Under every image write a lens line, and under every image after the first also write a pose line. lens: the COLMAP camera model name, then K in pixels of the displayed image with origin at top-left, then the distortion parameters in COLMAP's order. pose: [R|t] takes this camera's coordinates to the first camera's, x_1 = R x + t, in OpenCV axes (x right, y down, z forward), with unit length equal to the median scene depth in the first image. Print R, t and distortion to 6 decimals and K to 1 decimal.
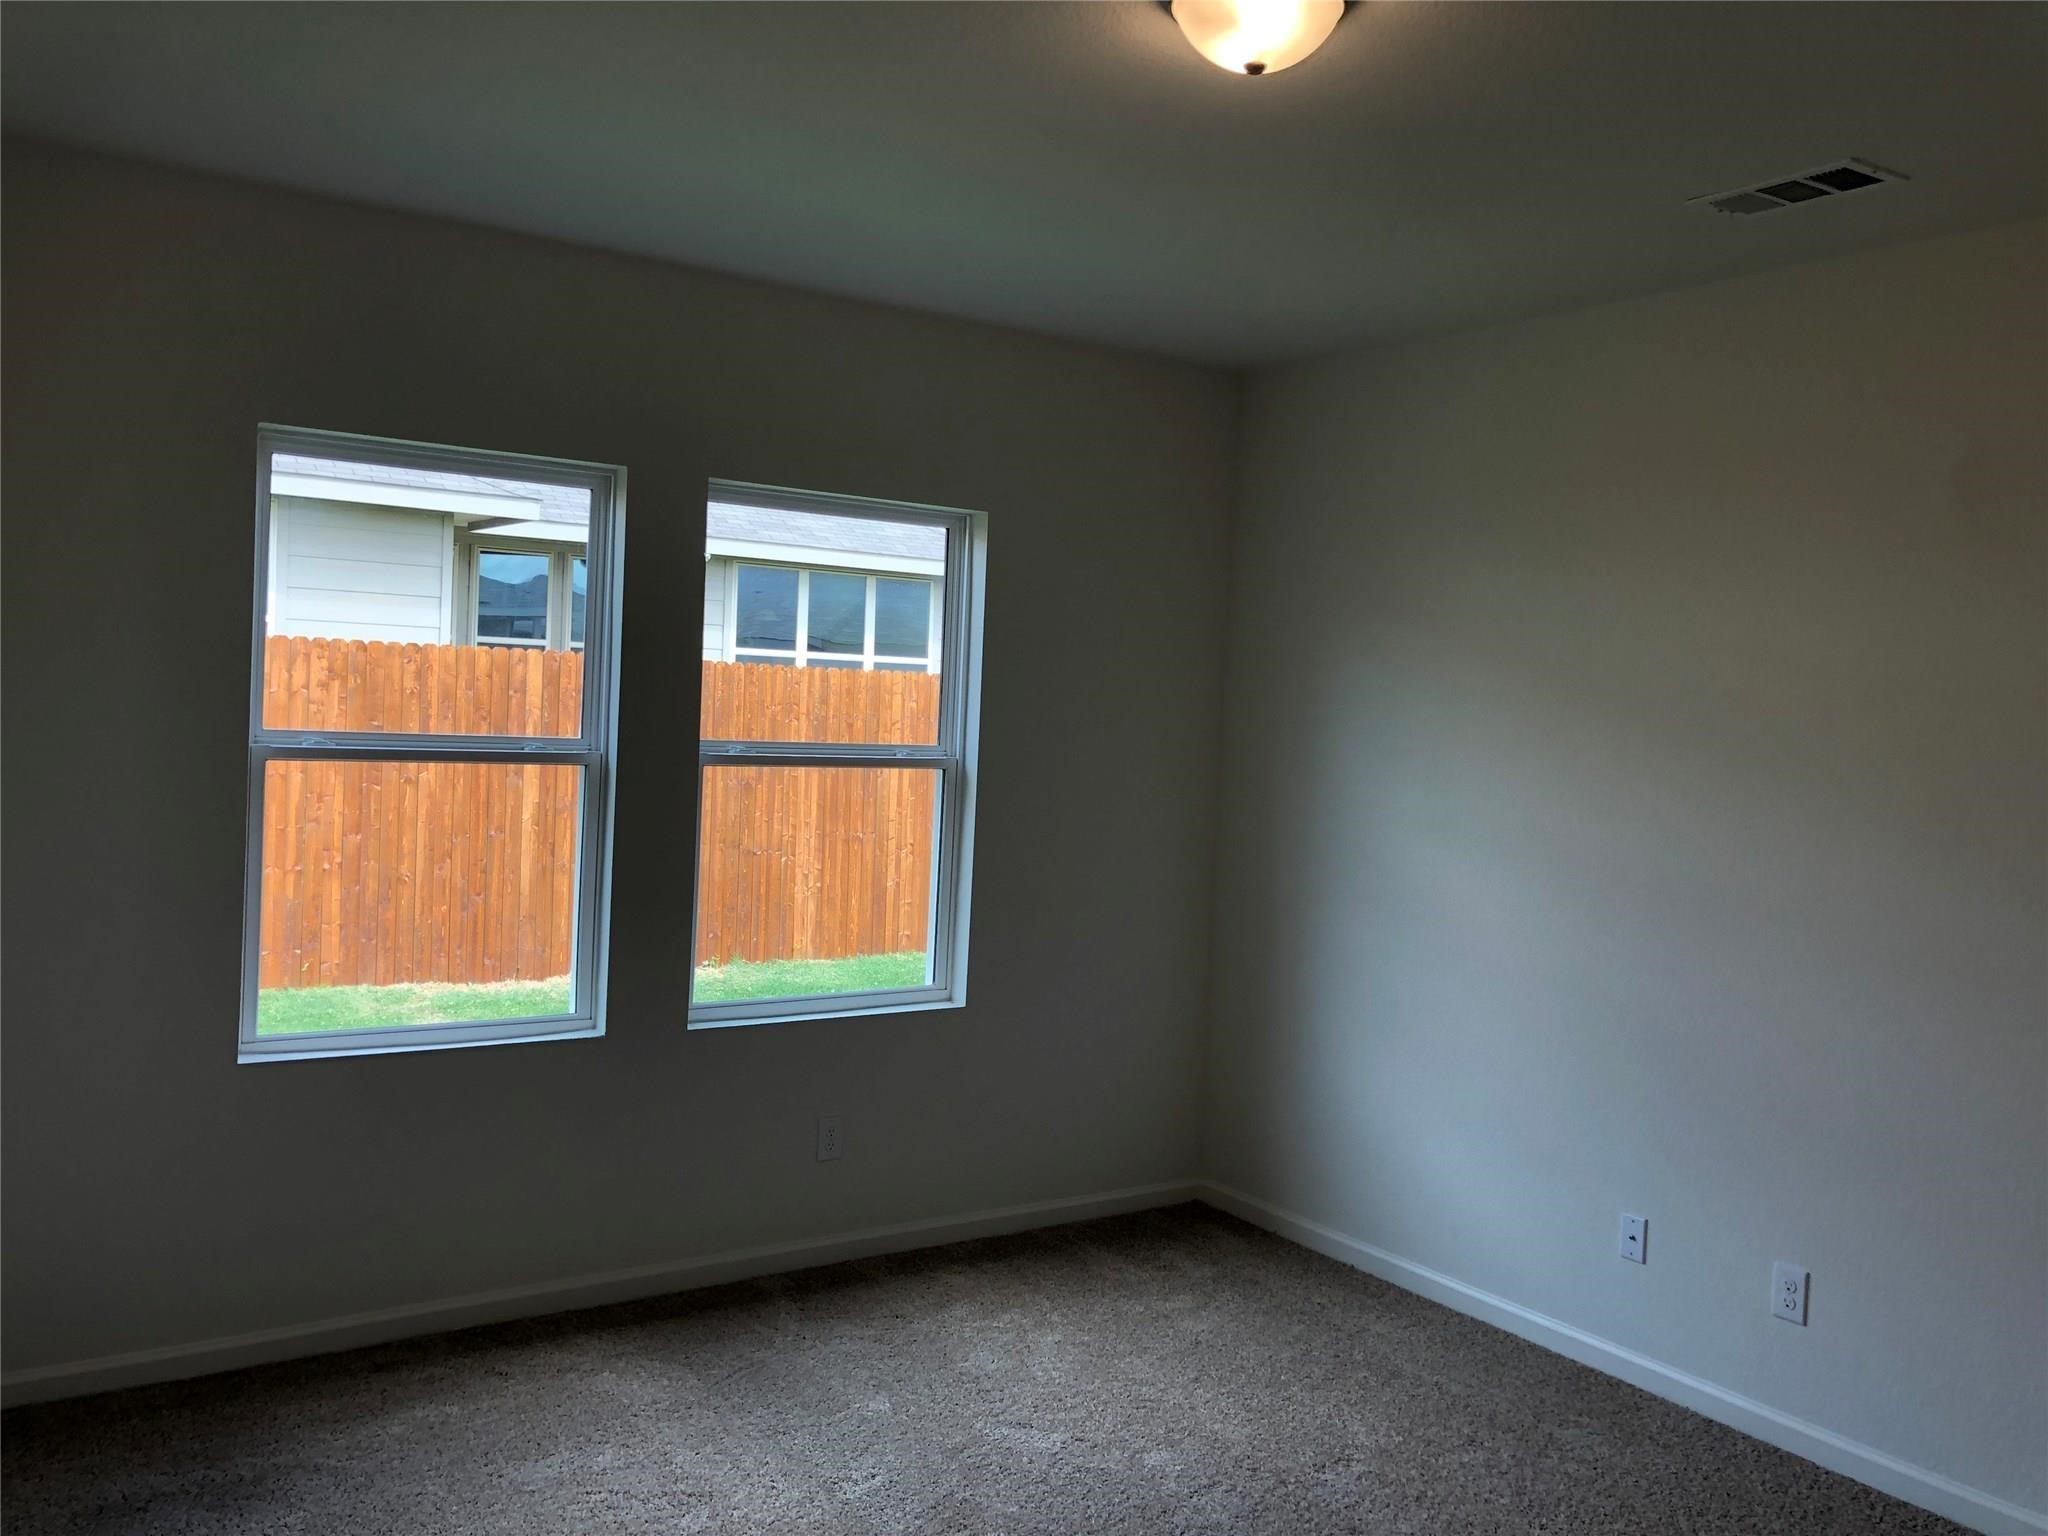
lens RADIAL K [[1677.3, 0, 1045.9], [0, 1677.3, 765.2], [0, 0, 1]] dist [-0.007586, -0.007625]
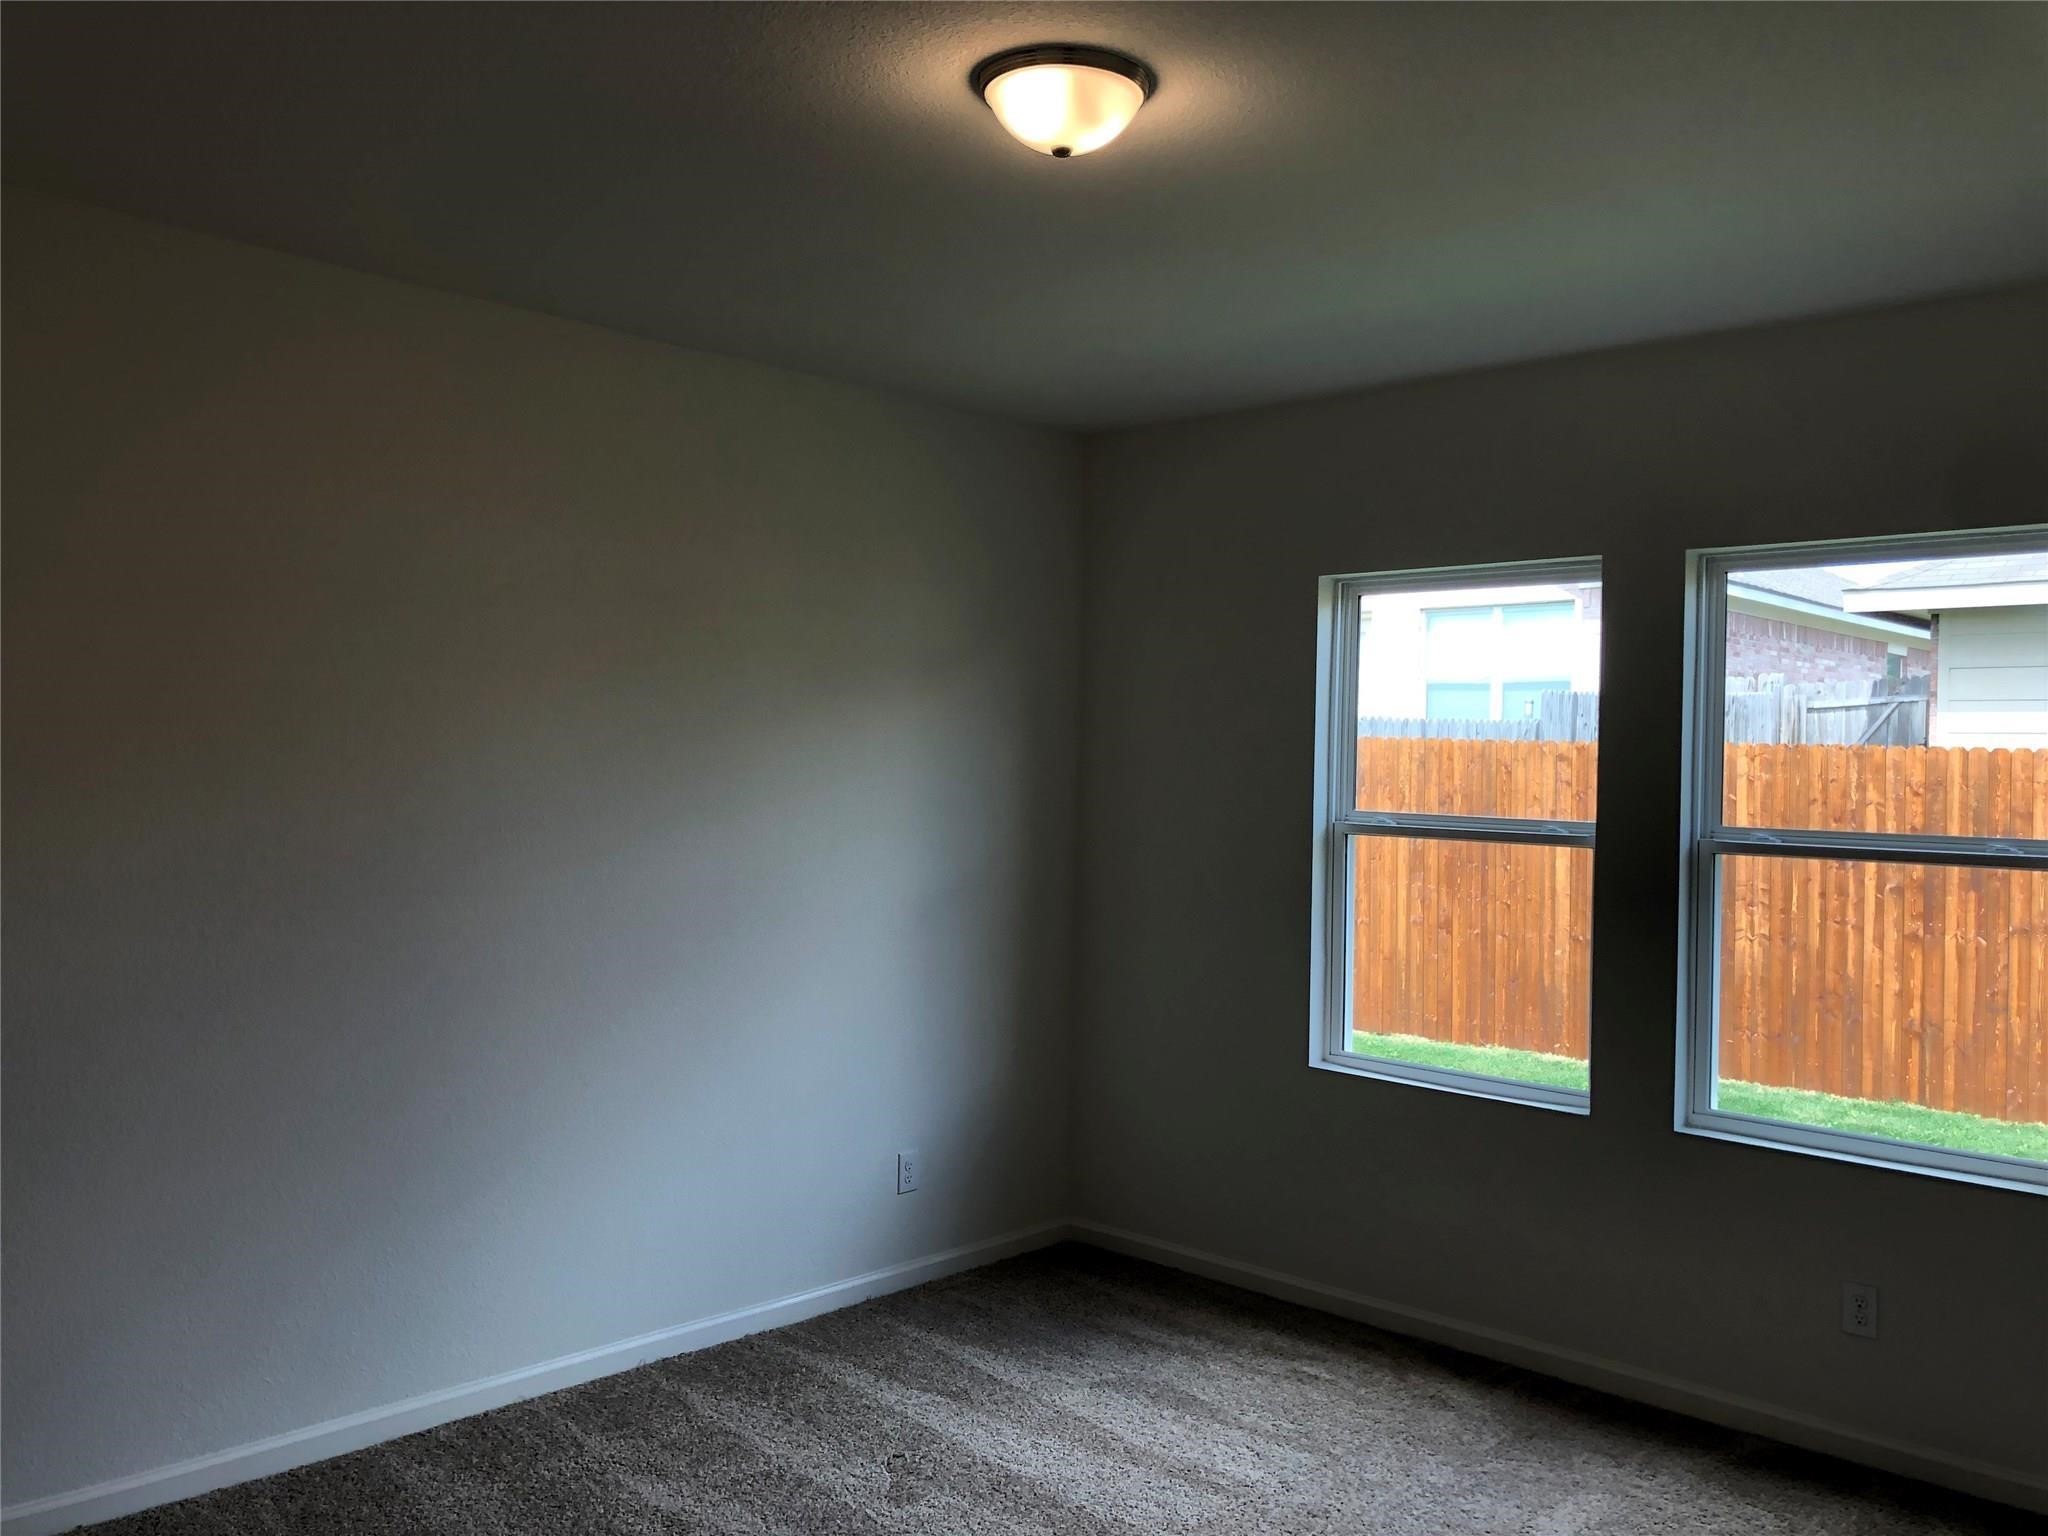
lens RADIAL K [[1677.3, 0, 1045.9], [0, 1677.3, 765.2], [0, 0, 1]] dist [-0.007586, -0.007625]
pose [[0.193502, -0.034071, -0.980508, 1.304438], [-0.046464, 0.997957, -0.043847, 0.019463], [0.979999, 0.054042, 0.191524, 0.920344]]
